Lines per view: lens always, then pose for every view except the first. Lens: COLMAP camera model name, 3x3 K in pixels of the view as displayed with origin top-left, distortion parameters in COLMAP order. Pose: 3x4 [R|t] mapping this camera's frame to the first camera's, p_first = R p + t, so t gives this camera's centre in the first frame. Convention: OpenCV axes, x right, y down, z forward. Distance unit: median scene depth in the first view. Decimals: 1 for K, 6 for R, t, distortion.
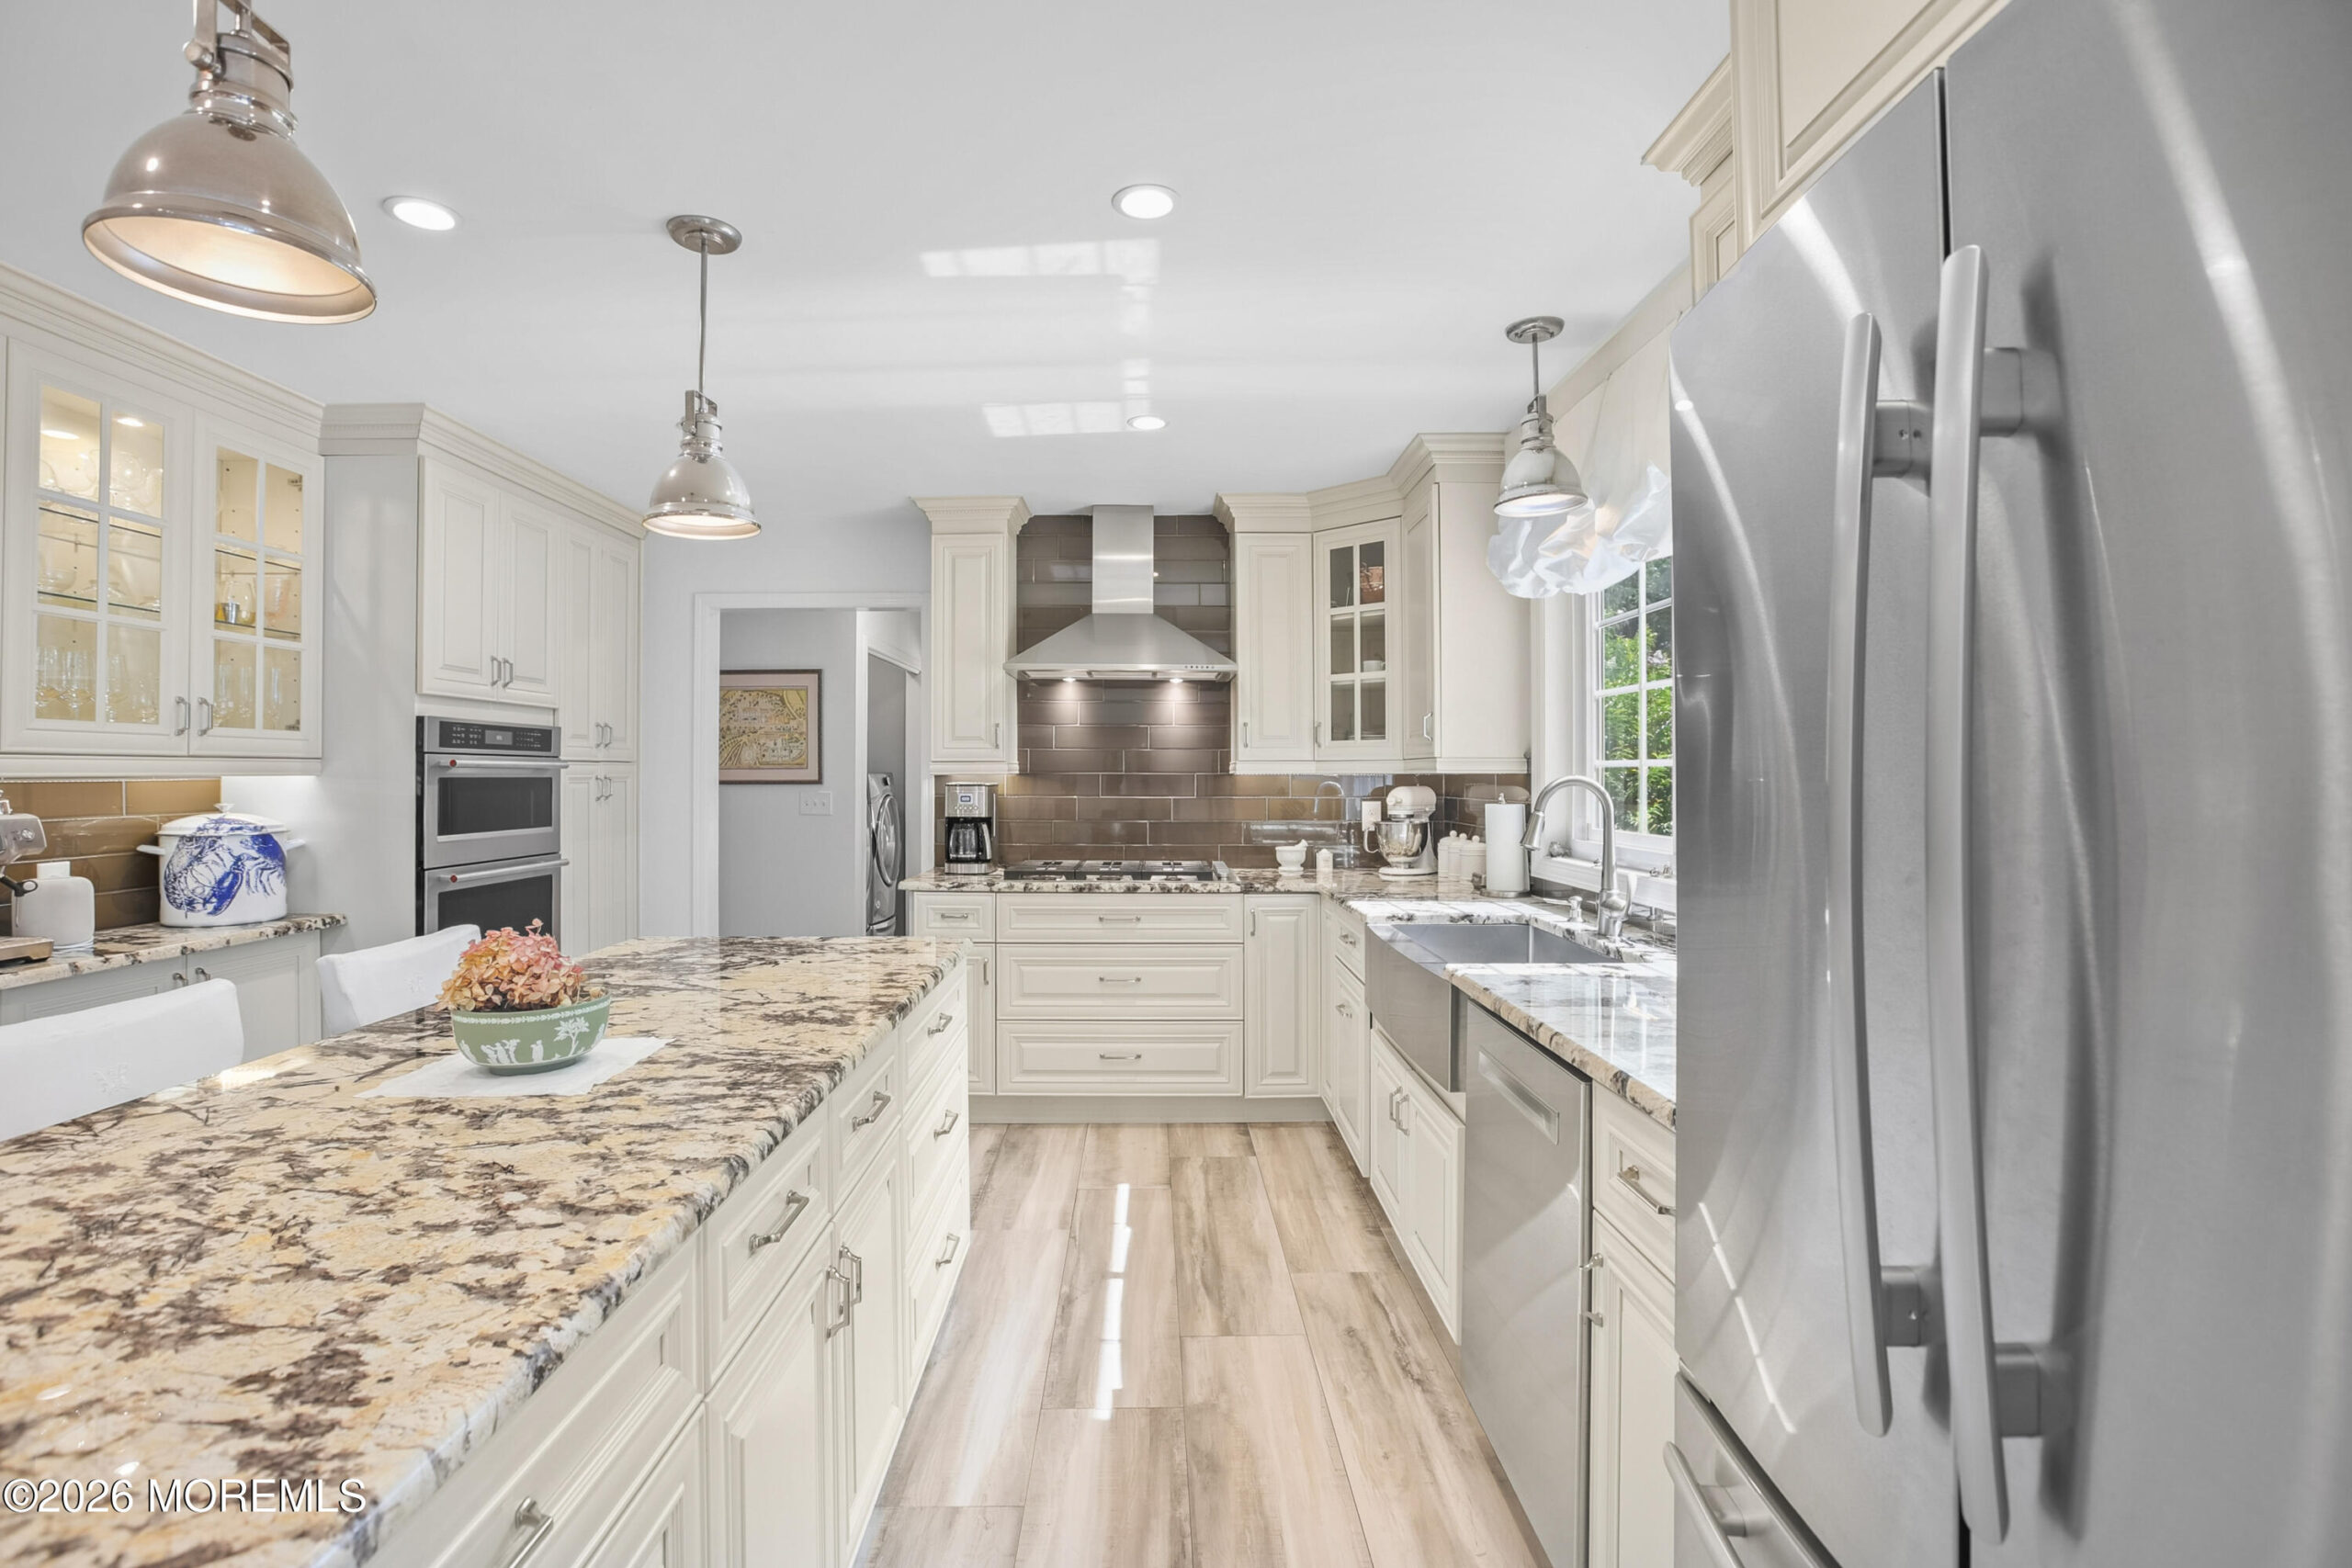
lens RADIAL K [[1088.5, 0, 1141.5], [0, 1088.5, 755.8], [0, 0, 1]] dist [-0.039089, 0.010605]
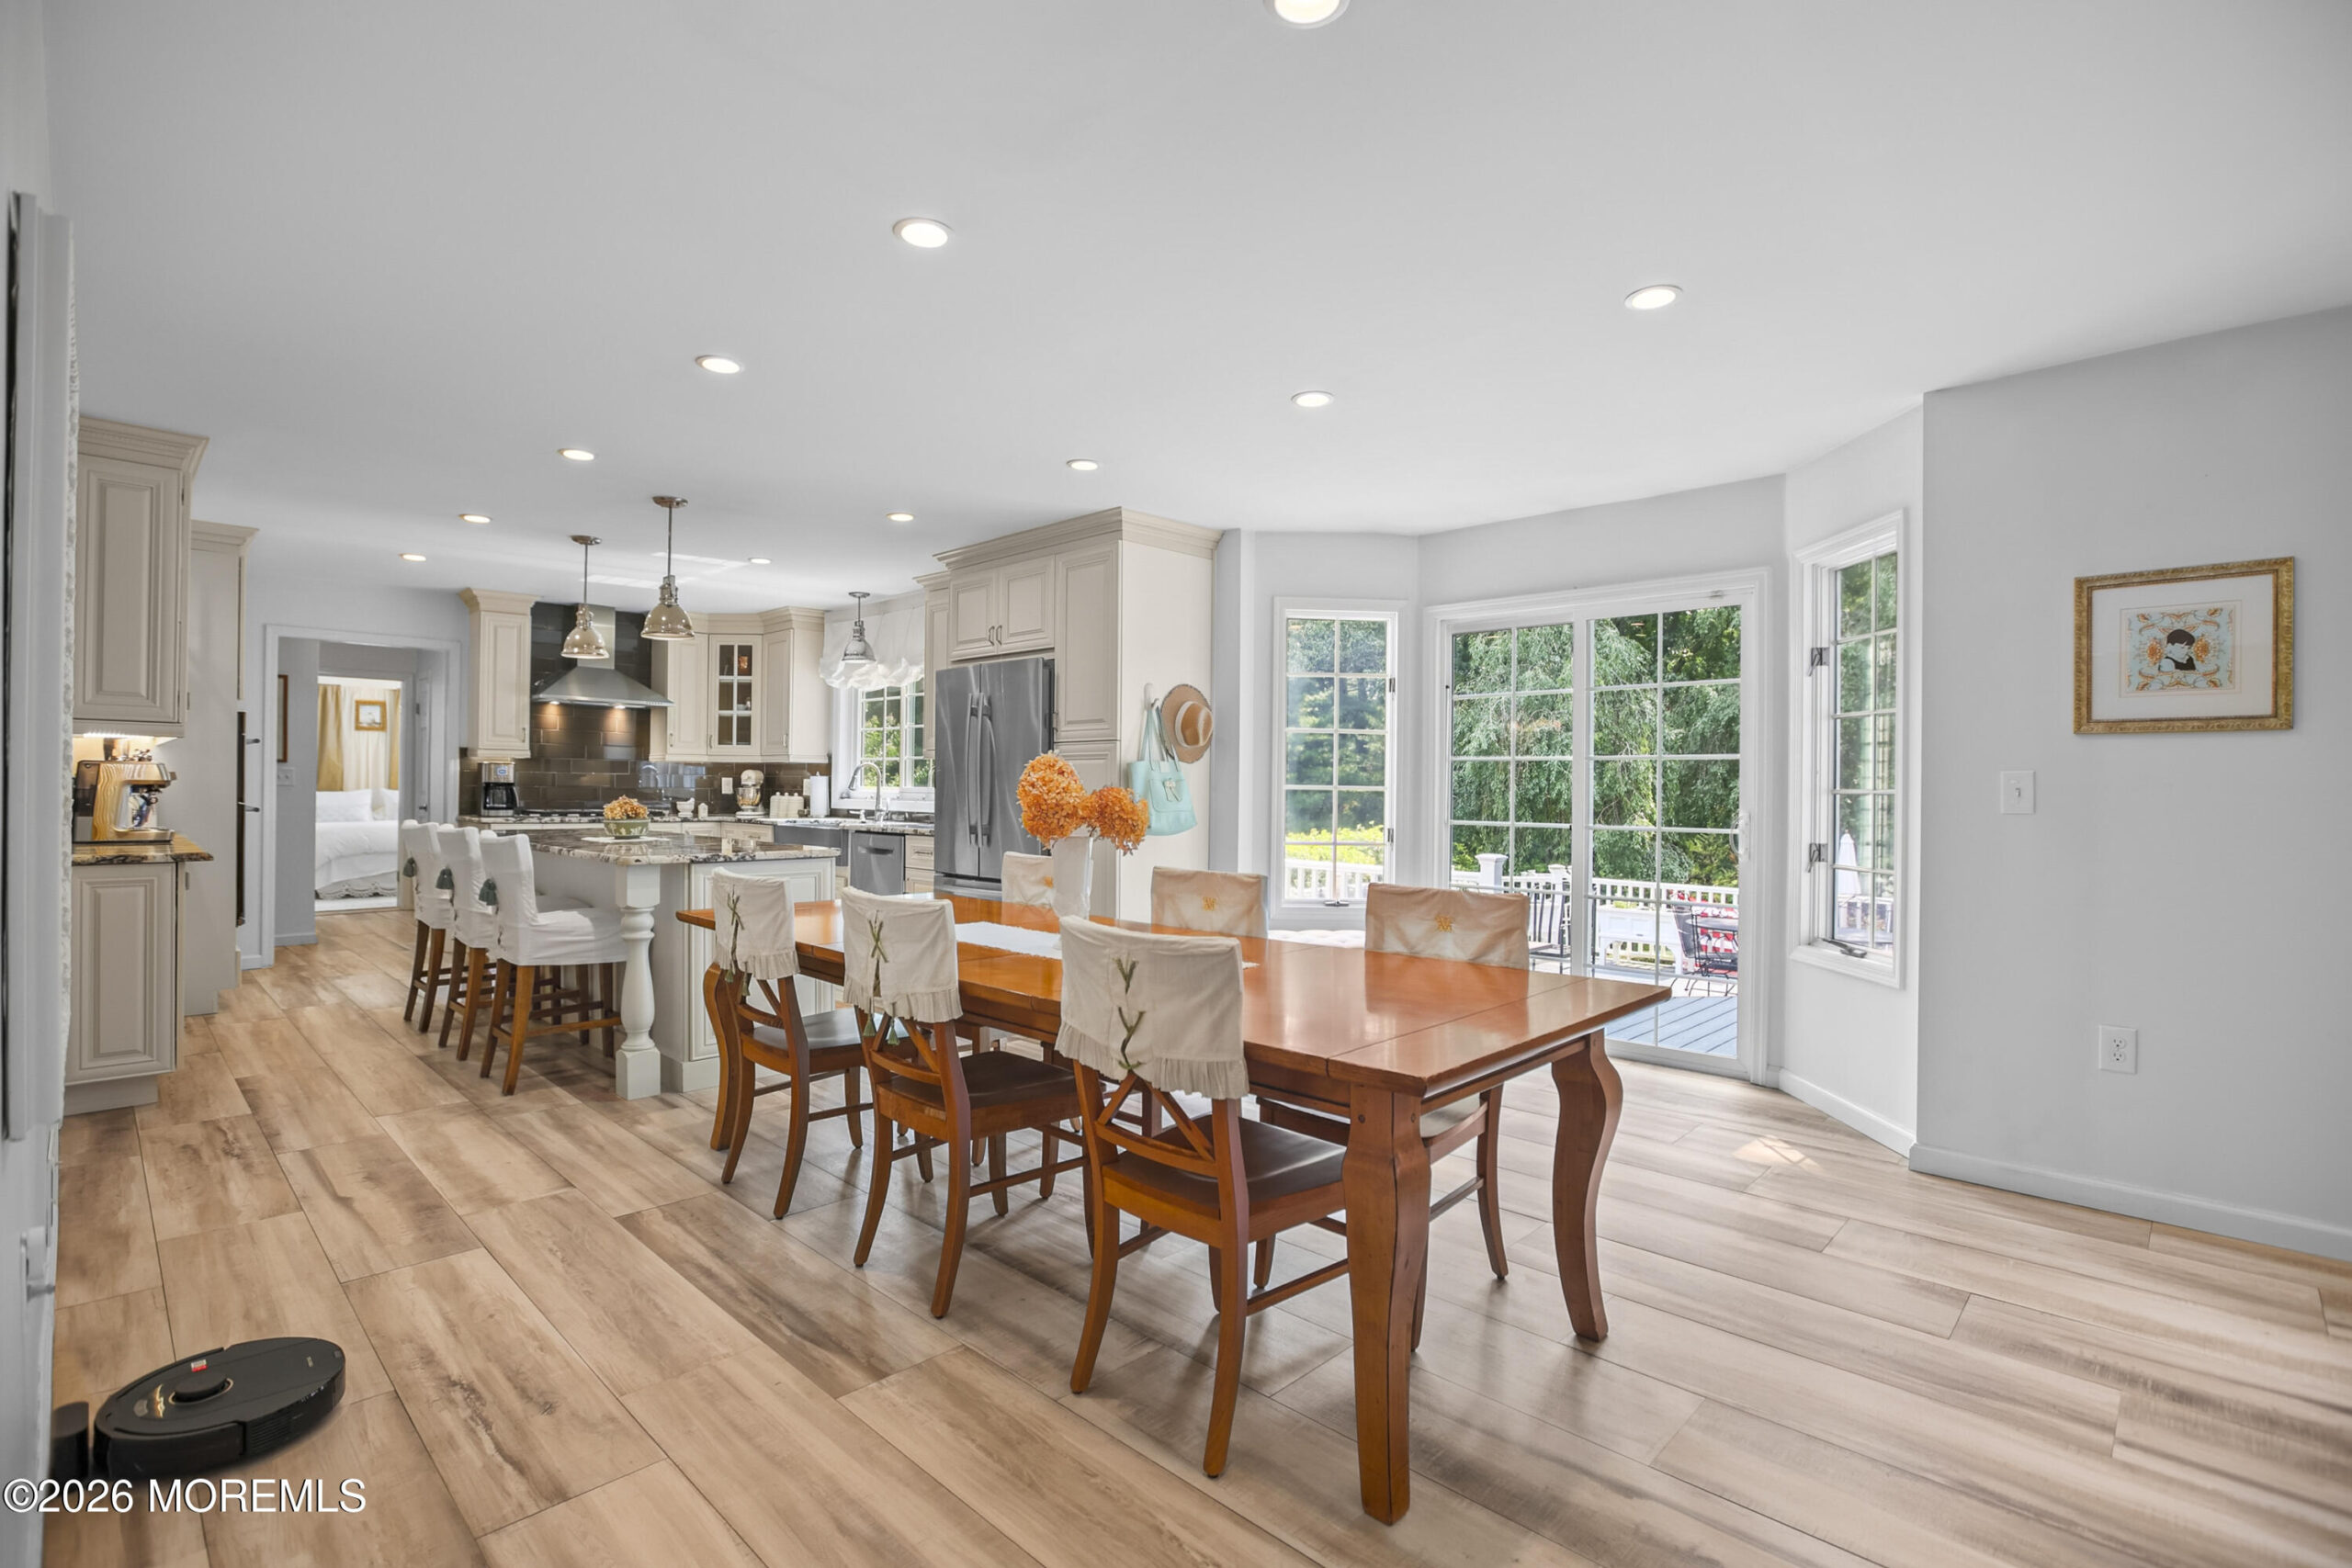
lens RADIAL K [[1088.5, 0, 1157.7], [0, 1088.5, 789.2], [0, 0, 1]] dist [-0.039089, 0.010605]
pose [[0.698380, 0.007220, 0.715690, -0.658970], [-0.025230, 0.999576, 0.014536, 0.017724], [-0.715282, -0.028209, 0.698266, -0.901029]]
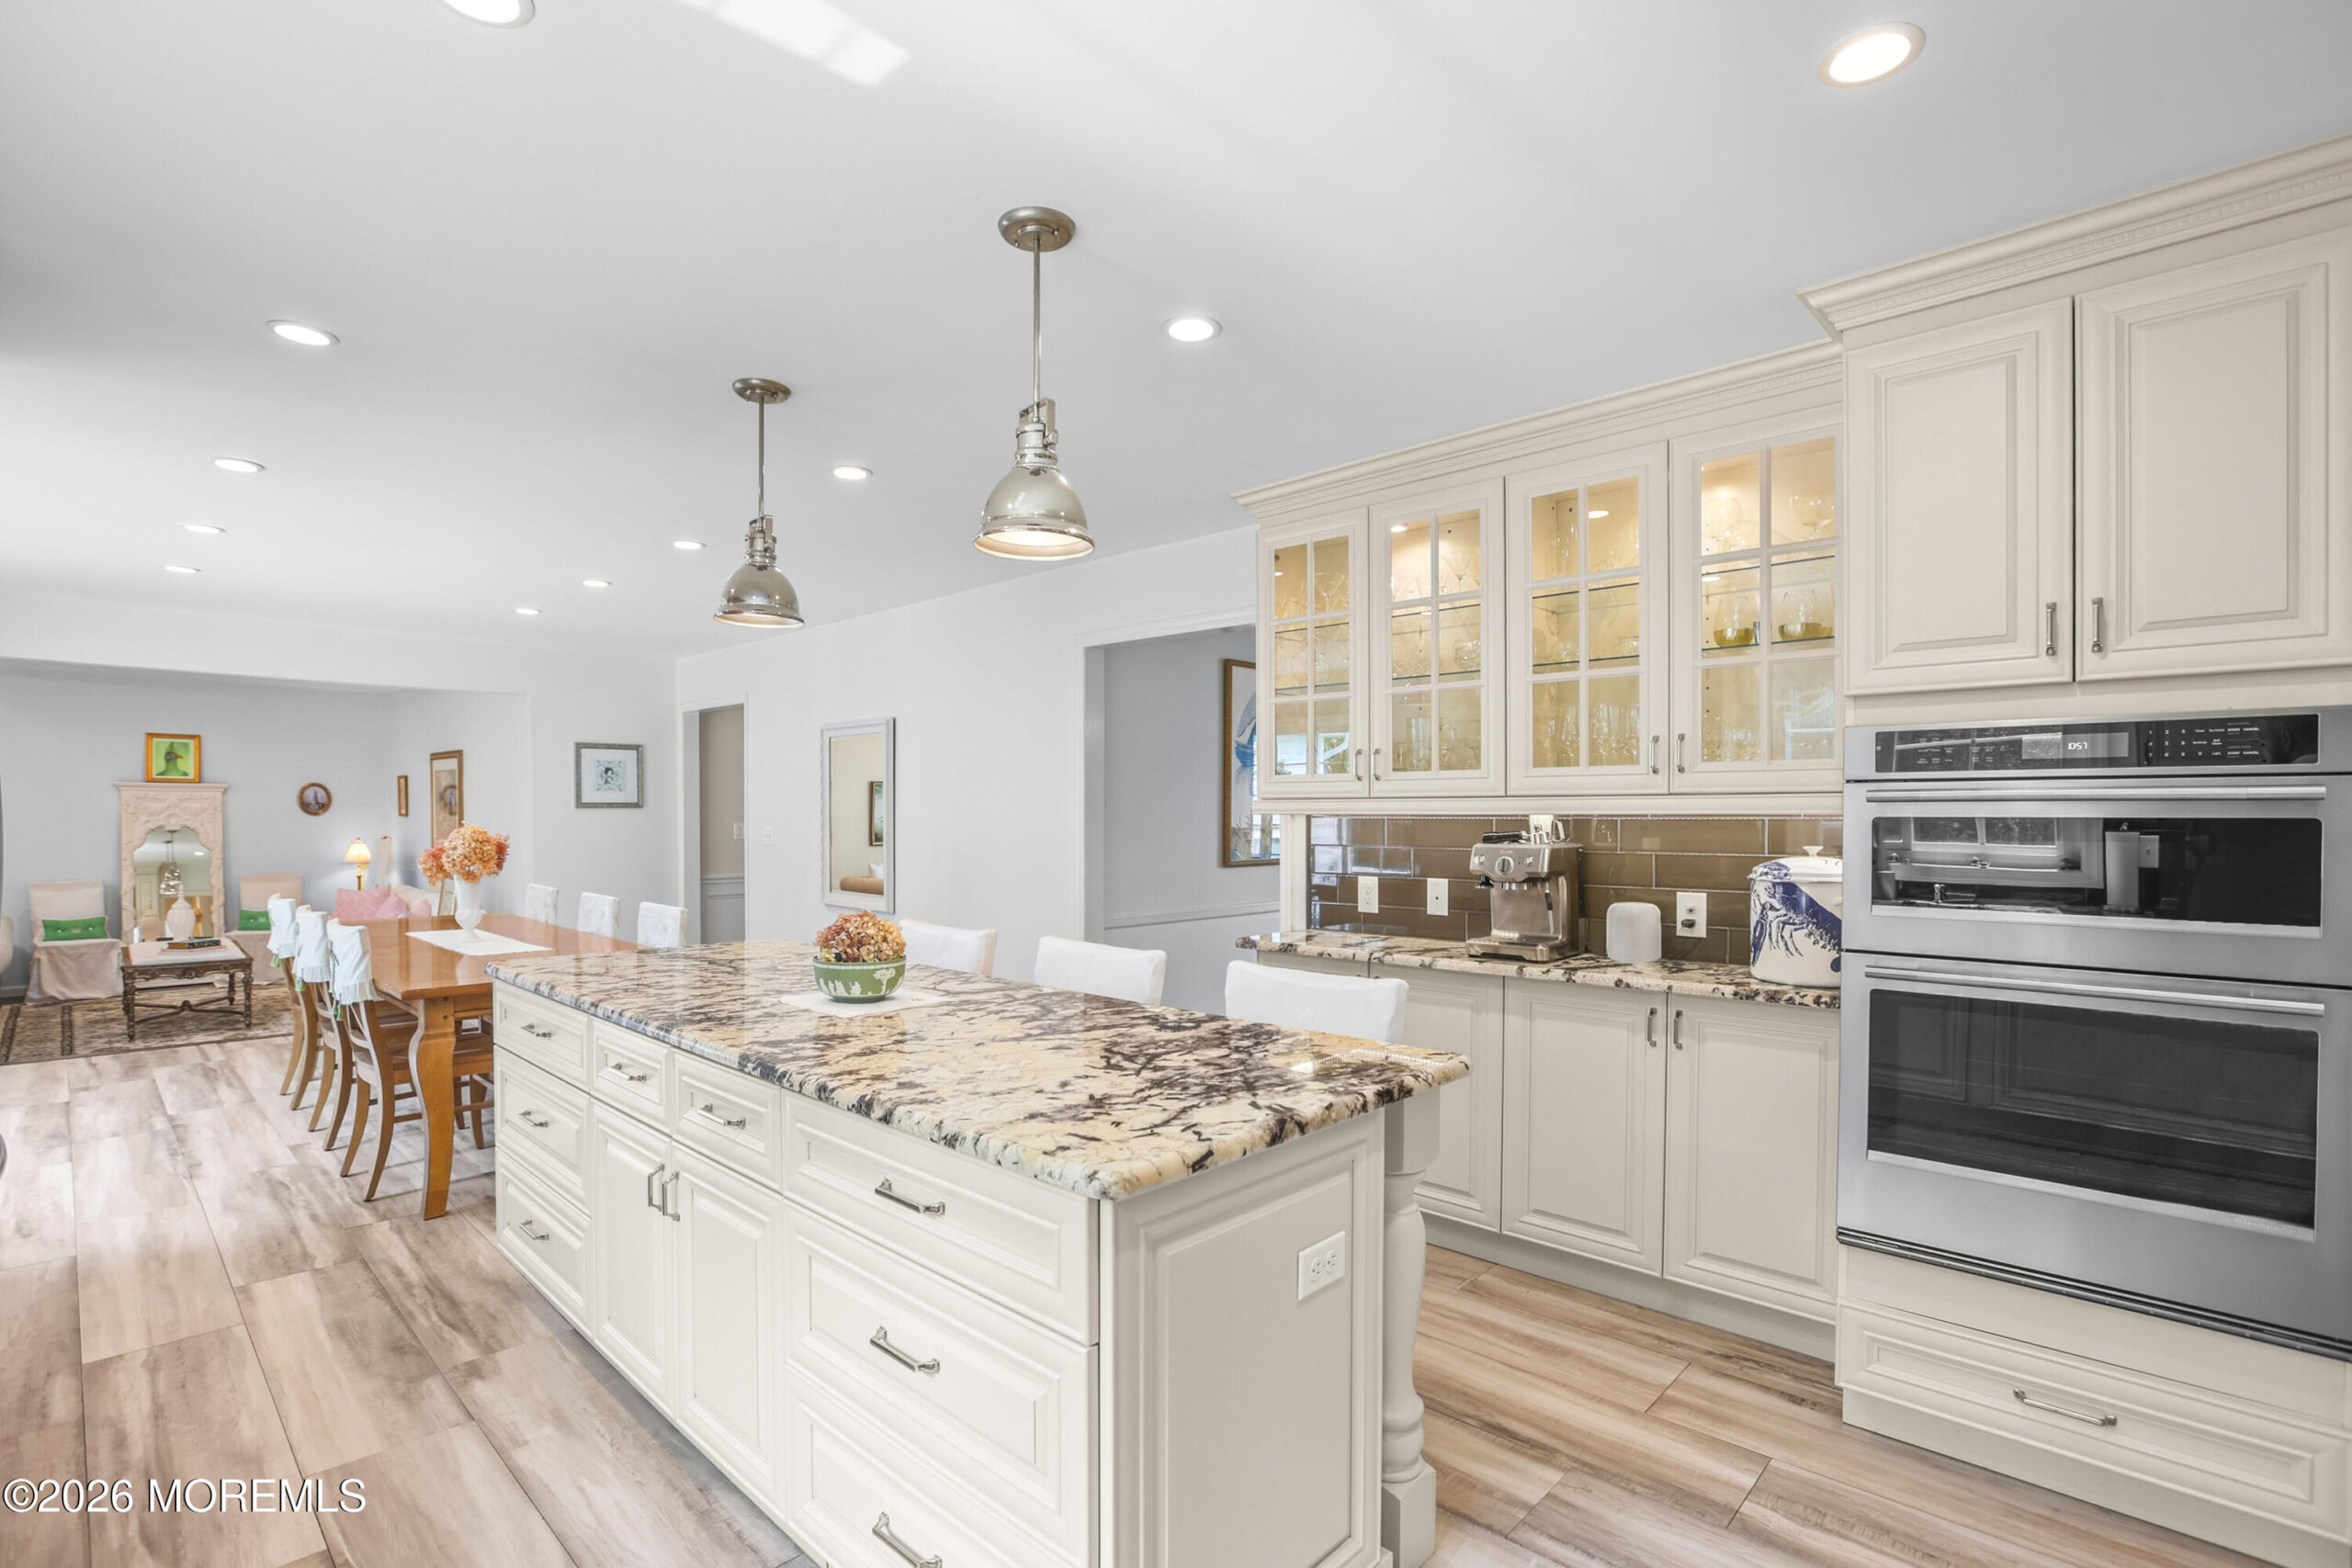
lens RADIAL K [[1088.5, 0, 1178.7], [0, 1088.5, 840.2], [0, 0, 1]] dist [-0.039089, 0.010605]
pose [[-0.680810, 0.019400, -0.732203, 0.100557], [0.012292, 0.999811, 0.015061, 0.015028], [0.732357, 0.001254, -0.680920, 0.887457]]
